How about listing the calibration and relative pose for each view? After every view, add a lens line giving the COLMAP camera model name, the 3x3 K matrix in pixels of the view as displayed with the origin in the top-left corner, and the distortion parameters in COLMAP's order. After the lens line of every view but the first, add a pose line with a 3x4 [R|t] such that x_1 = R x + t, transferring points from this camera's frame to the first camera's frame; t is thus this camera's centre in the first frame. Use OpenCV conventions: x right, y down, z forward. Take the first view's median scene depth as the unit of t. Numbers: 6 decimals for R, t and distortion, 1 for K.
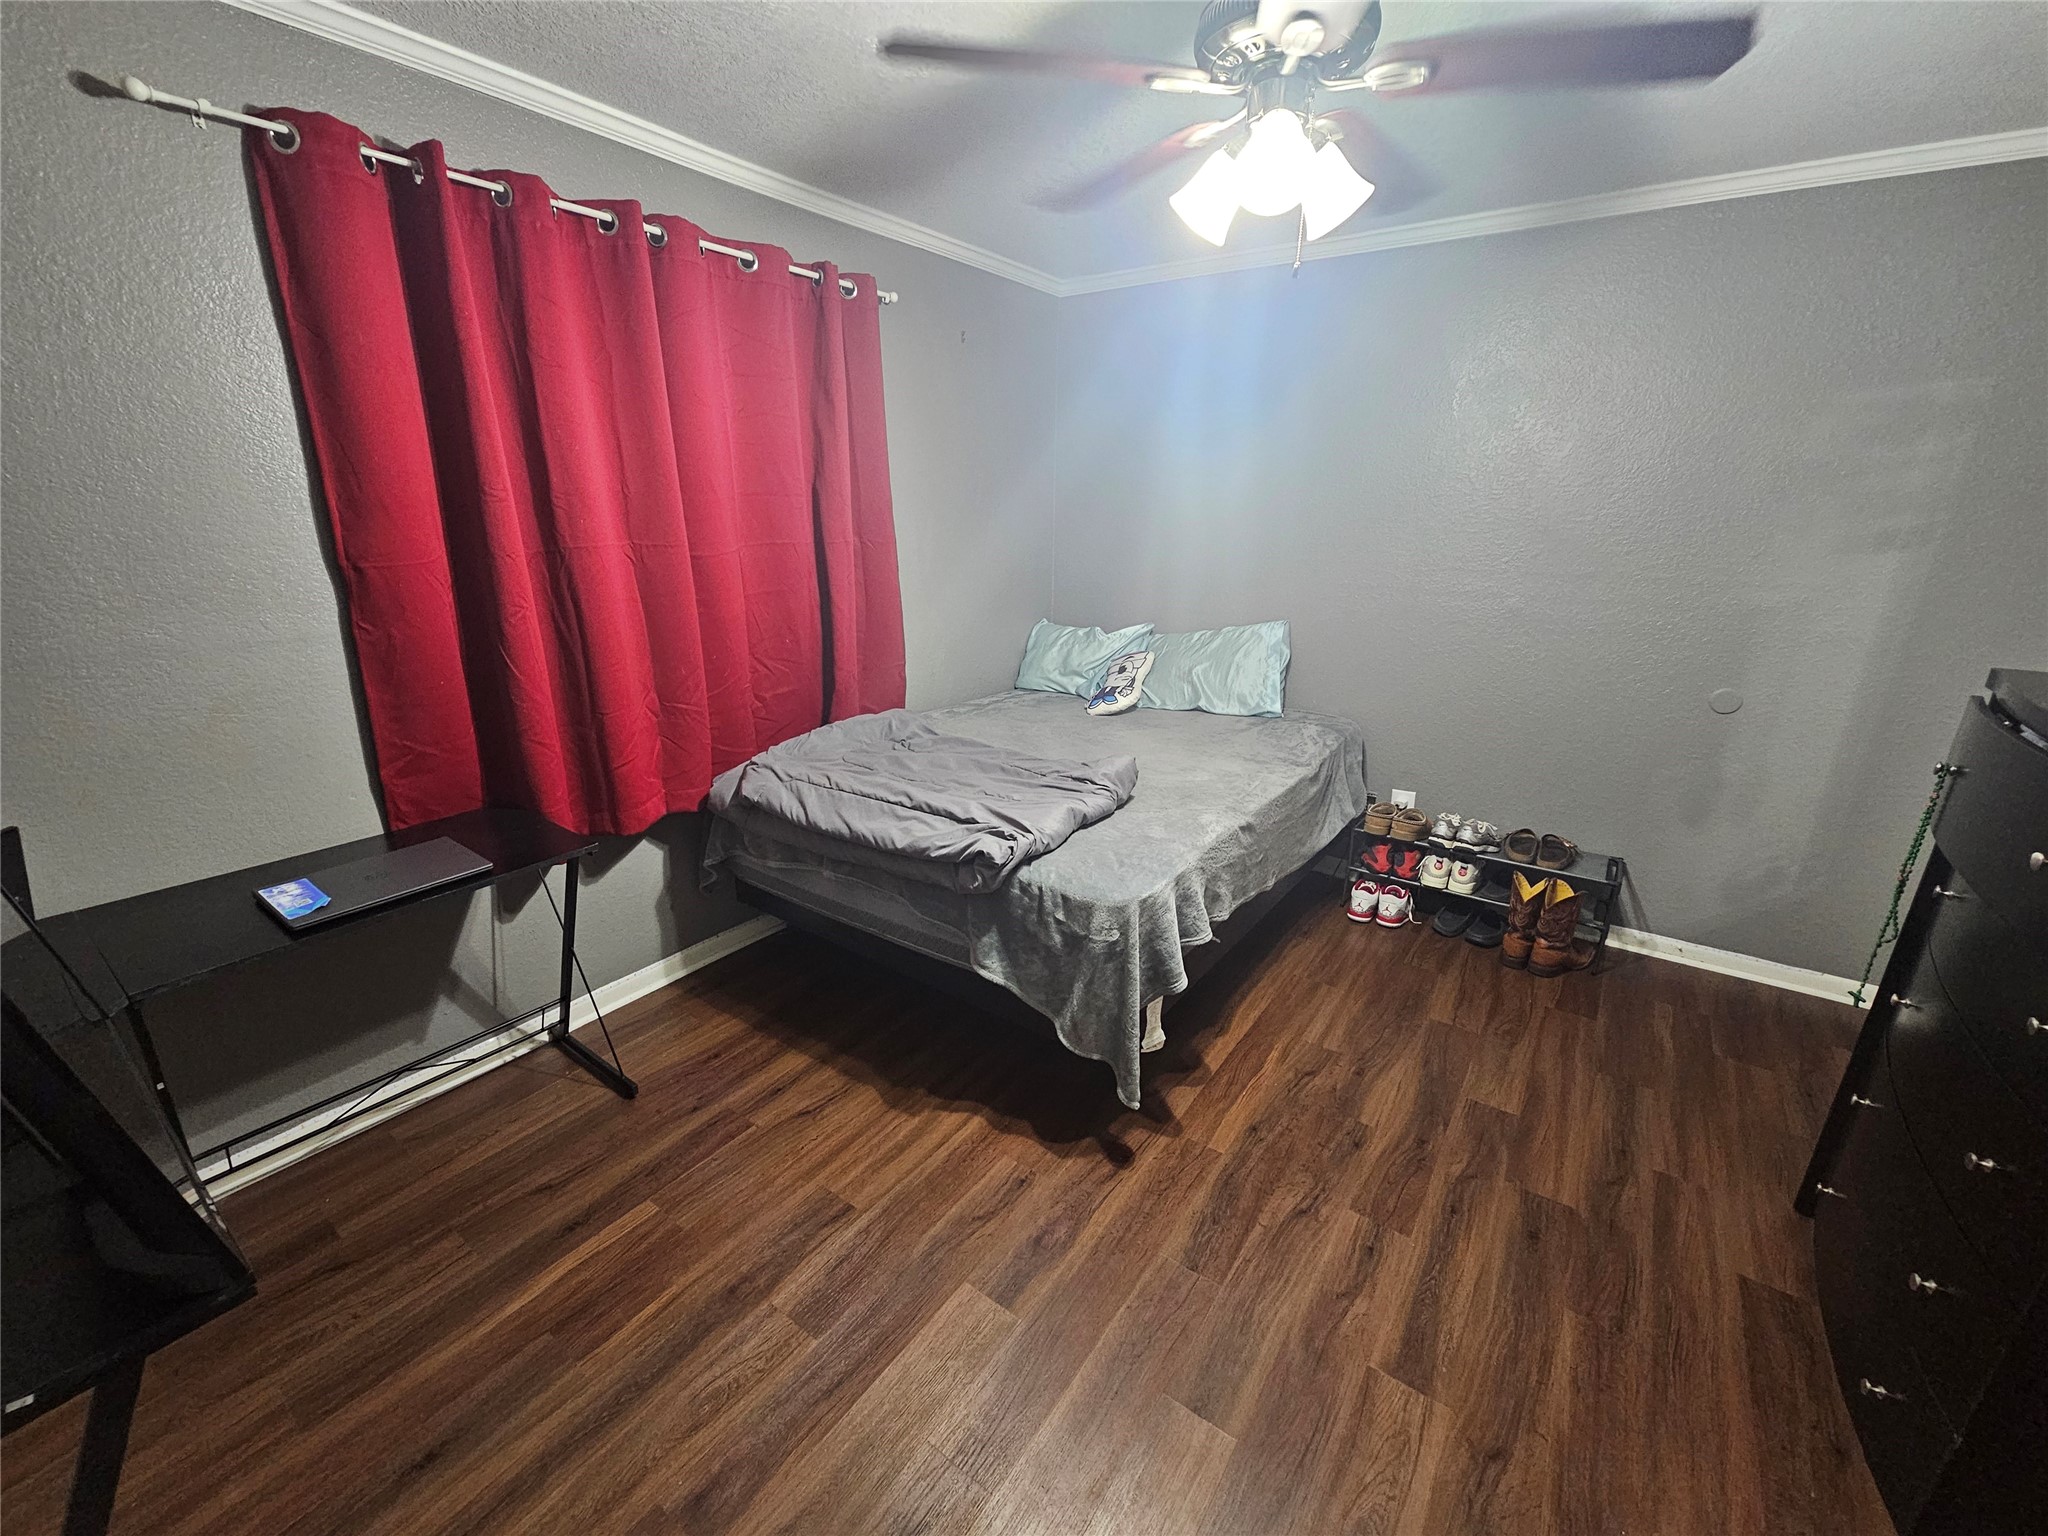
lens RADIAL K [[842.0, 0, 1020.4], [0, 842.0, 779.7], [0, 0, 1]] dist [0.000264, 0.000745]
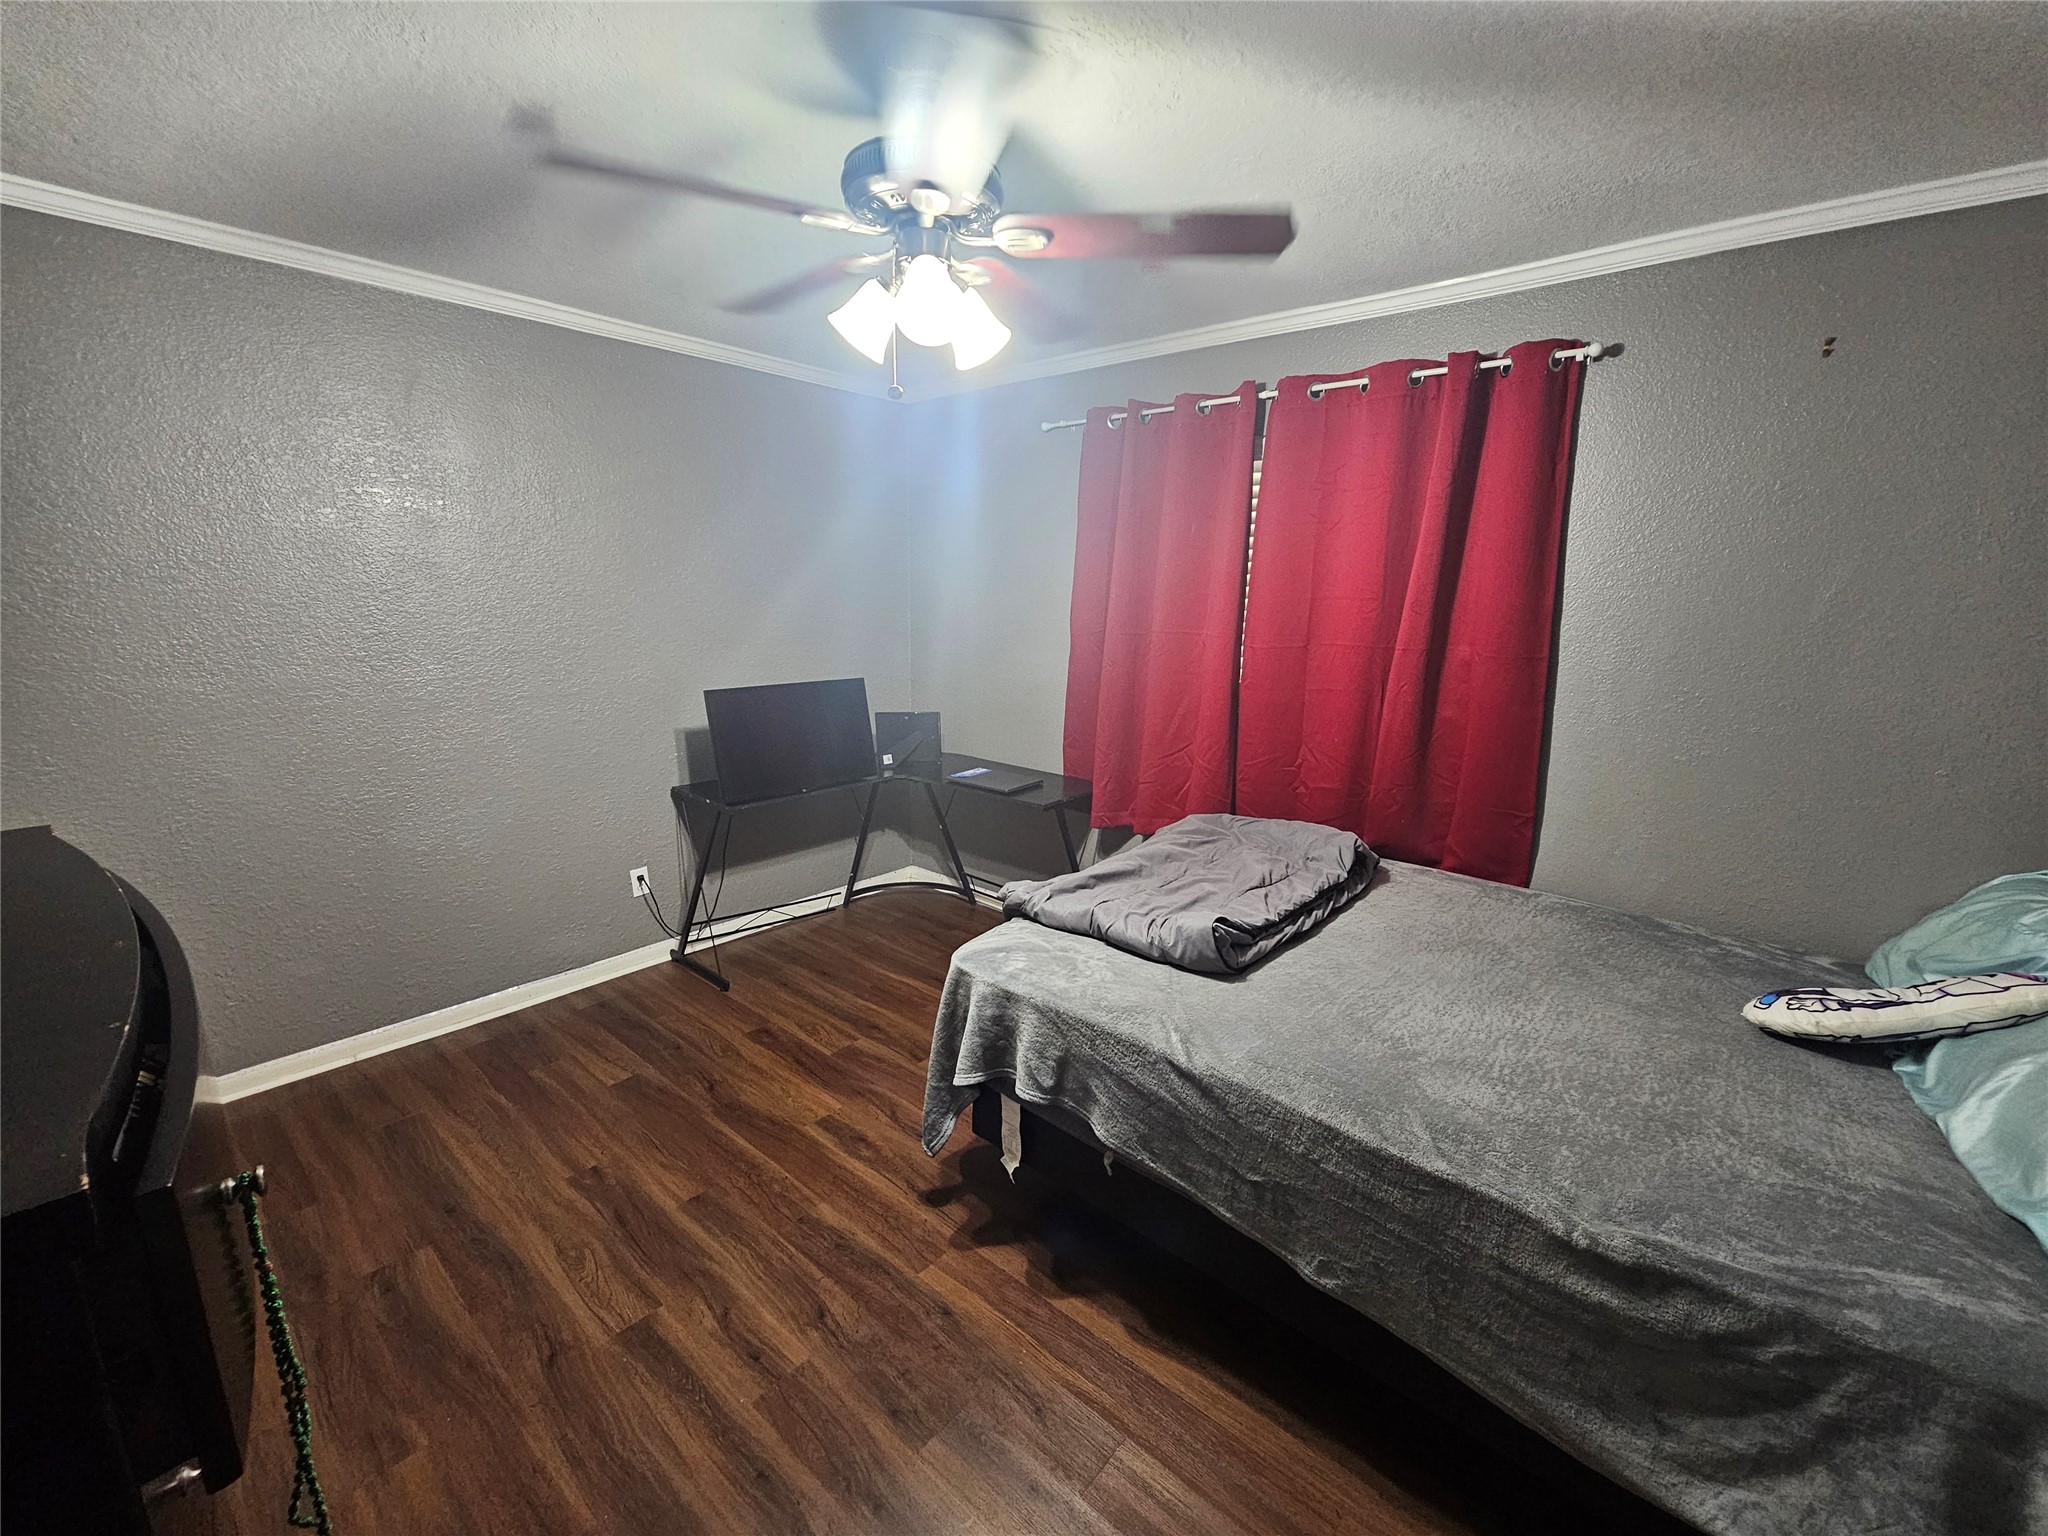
lens RADIAL K [[842.0, 0, 1017.3], [0, 842.0, 776.6], [0, 0, 1]] dist [0.000264, 0.000745]
pose [[-0.094217, 0.205116, -0.974192, 0.976794], [-0.330024, 0.916779, 0.224945, -0.293416], [0.939259, 0.342700, -0.018683, 0.886459]]
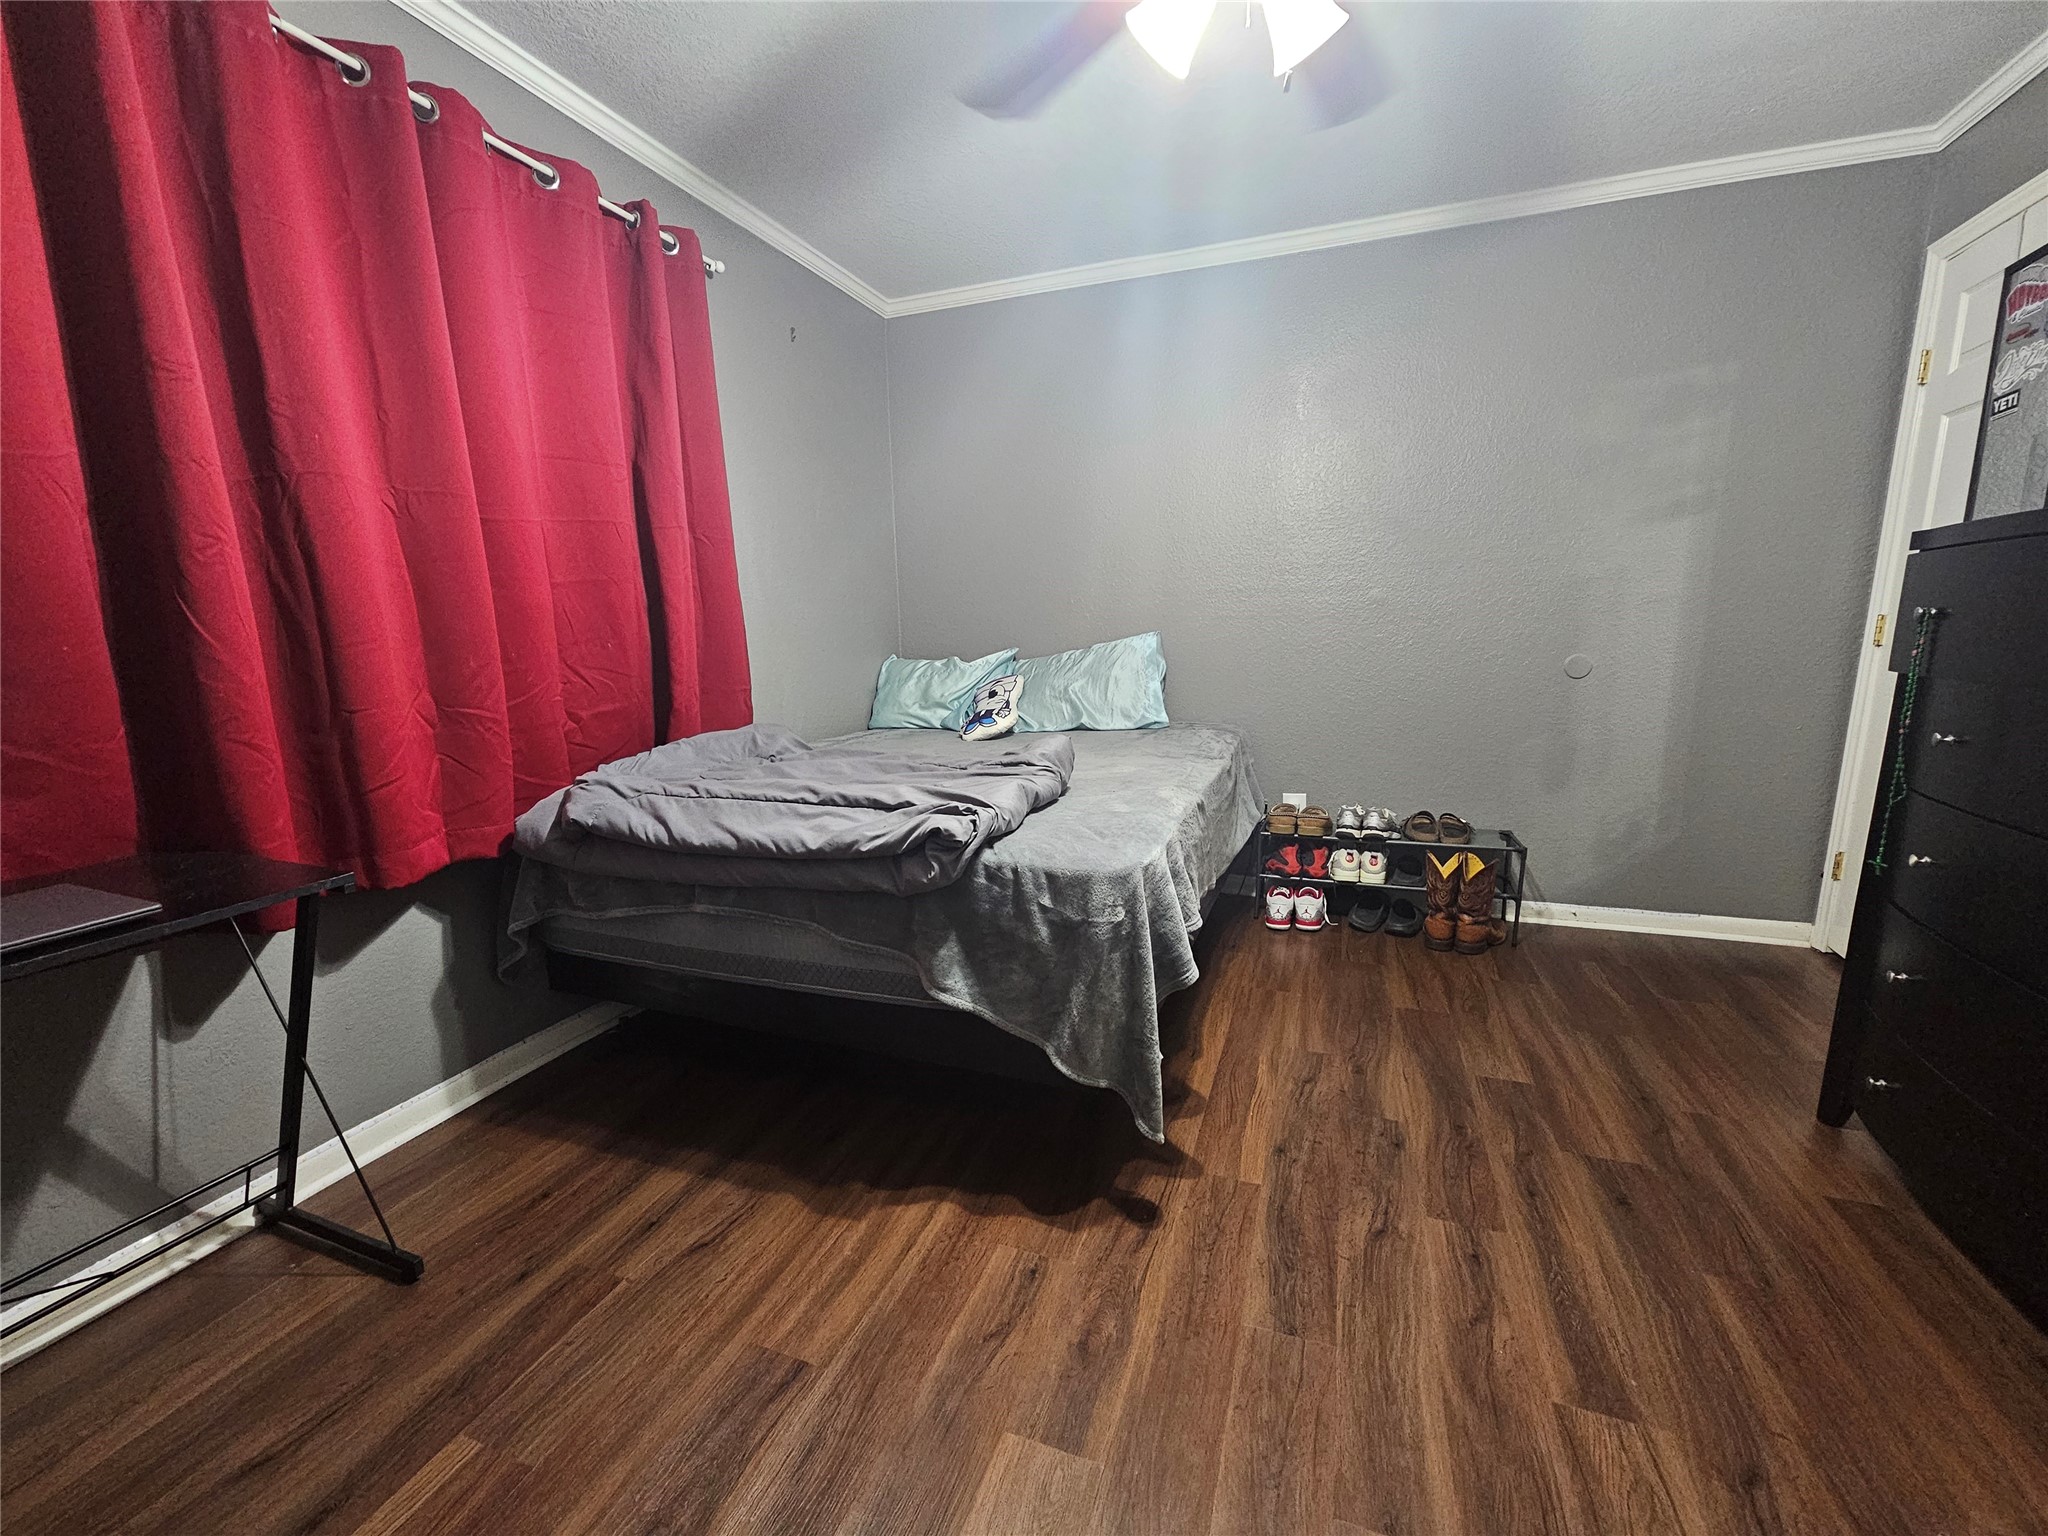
lens RADIAL K [[842.0, 0, 1019.8], [0, 842.0, 780.3], [0, 0, 1]] dist [0.000264, 0.000745]
pose [[0.965581, -0.074718, 0.249138, -0.145340], [0.107585, 0.986803, -0.121014, 0.128537], [-0.236808, 0.143653, 0.960878, 0.214421]]
